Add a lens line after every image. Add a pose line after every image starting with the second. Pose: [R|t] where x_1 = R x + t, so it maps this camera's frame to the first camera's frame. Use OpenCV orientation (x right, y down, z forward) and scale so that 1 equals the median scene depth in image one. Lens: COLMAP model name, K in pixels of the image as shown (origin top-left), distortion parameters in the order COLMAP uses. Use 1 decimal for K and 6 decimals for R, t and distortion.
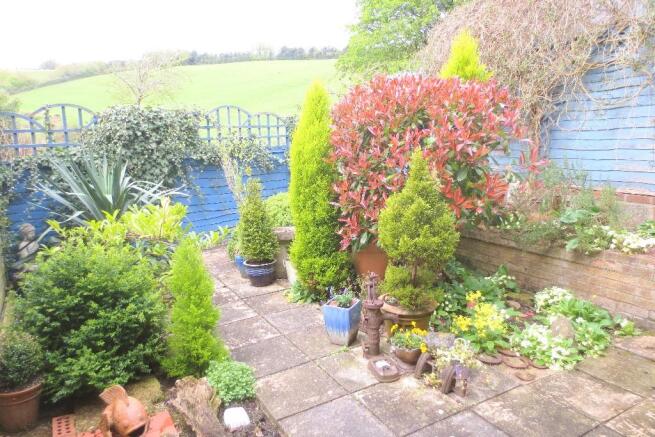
lens RADIAL K [[466.0, 0, 327.5], [0, 466.0, 218.5], [0, 0, 1]] dist [-0.025631, 0.007831]
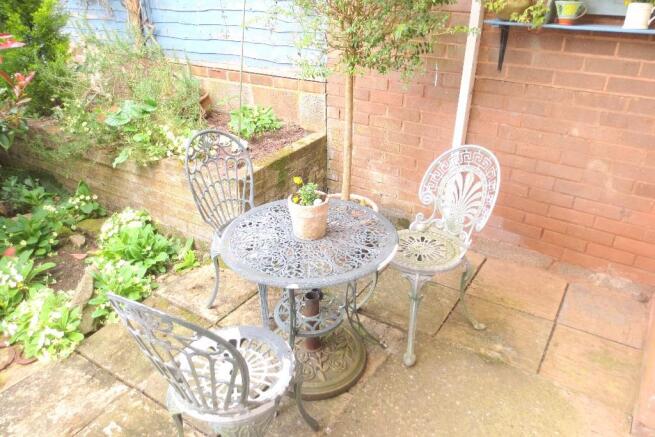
lens RADIAL K [[466.0, 0, 327.5], [0, 466.0, 218.5], [0, 0, 1]] dist [-0.025631, 0.007831]
pose [[0.889640, -0.203413, 0.408857, 0.470639], [0.073858, 0.947619, 0.310746, -0.052173], [-0.450650, -0.246255, 0.858063, 0.184664]]
